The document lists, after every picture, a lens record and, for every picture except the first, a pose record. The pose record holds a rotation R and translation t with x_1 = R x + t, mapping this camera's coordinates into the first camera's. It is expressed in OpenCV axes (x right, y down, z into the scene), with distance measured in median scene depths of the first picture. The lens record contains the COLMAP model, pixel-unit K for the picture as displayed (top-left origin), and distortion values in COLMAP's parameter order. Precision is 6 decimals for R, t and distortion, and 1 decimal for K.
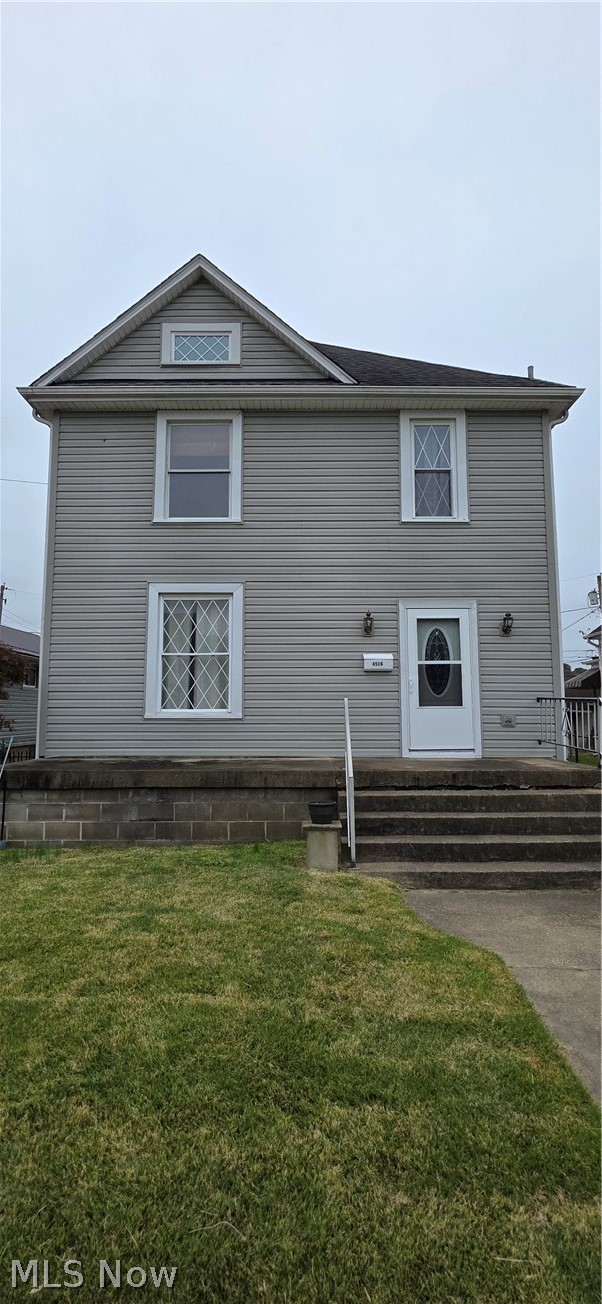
lens RADIAL K [[607.8, 0, 300.9], [0, 607.8, 651.5], [0, 0, 1]] dist [-0.002761, -0.000590]
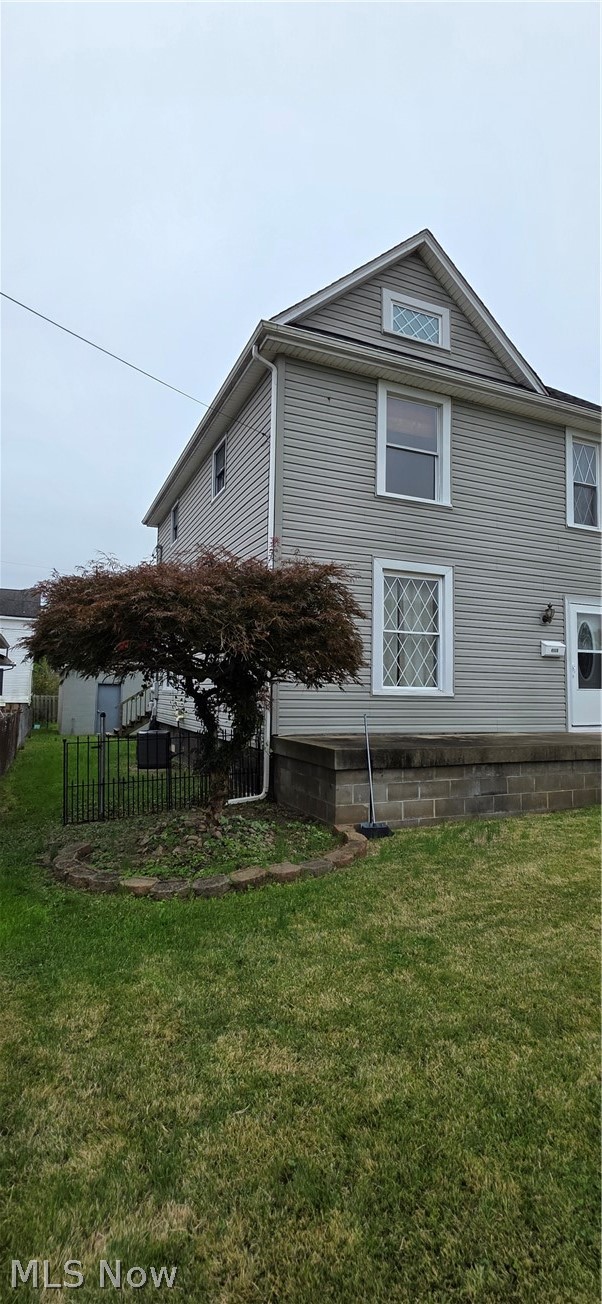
lens RADIAL K [[607.8, 0, 299.9], [0, 607.8, 653.0], [0, 0, 1]] dist [-0.002761, -0.000590]
pose [[0.917178, 0.043263, 0.396122, -0.741734], [-0.060223, 0.997720, 0.030472, 0.018523], [-0.393900, -0.051804, 0.917692, 0.141776]]
